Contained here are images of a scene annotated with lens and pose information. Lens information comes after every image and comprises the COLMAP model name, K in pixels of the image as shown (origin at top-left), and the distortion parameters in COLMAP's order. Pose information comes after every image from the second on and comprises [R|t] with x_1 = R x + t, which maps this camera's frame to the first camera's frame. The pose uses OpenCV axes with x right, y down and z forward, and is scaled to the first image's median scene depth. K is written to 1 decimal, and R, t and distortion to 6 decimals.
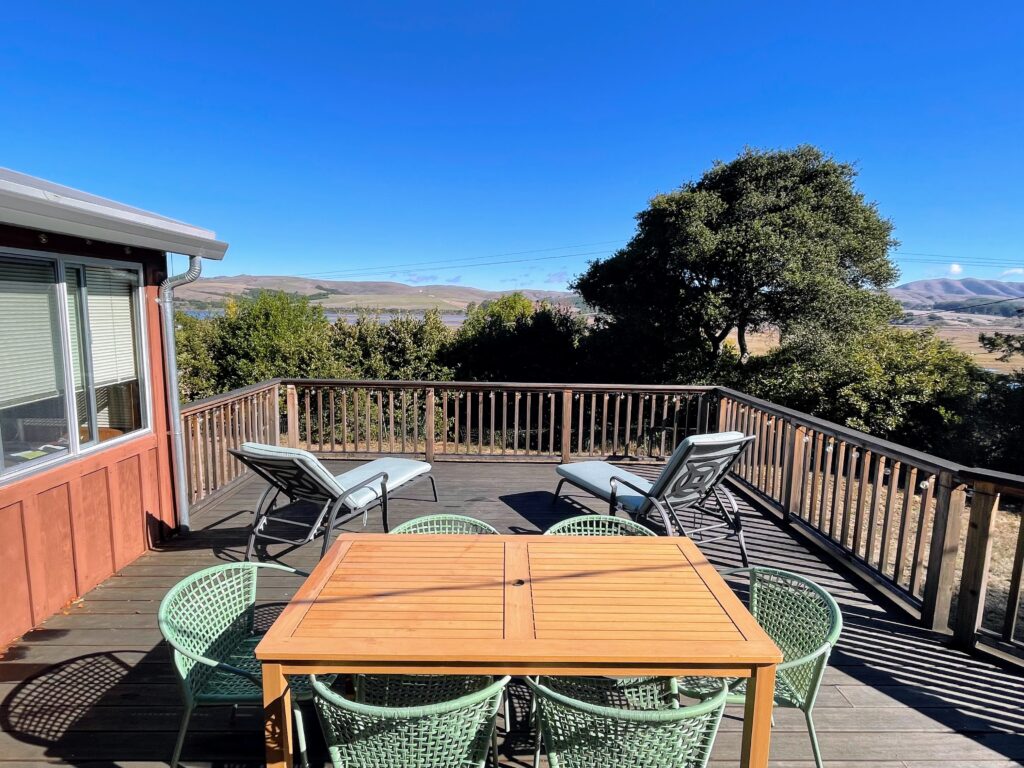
lens RADIAL K [[556.2, 0, 513.8], [0, 556.2, 384.4], [0, 0, 1]] dist [-0.002280, 0.000161]
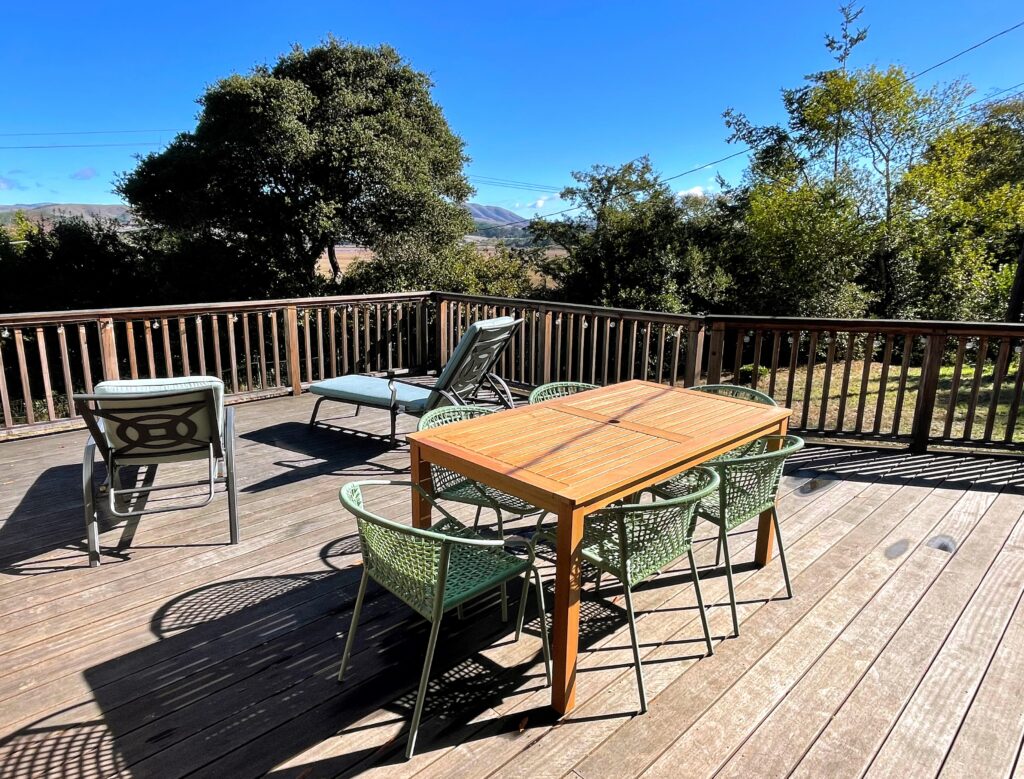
lens RADIAL K [[644.5, 0, 509.7], [0, 644.5, 387.5], [0, 0, 1]] dist [0.008495, -0.000296]
pose [[0.729603, -0.162902, 0.664186, -0.152252], [0.093336, 0.985847, 0.139265, 0.012095], [-0.677472, -0.039616, 0.734481, 0.025128]]
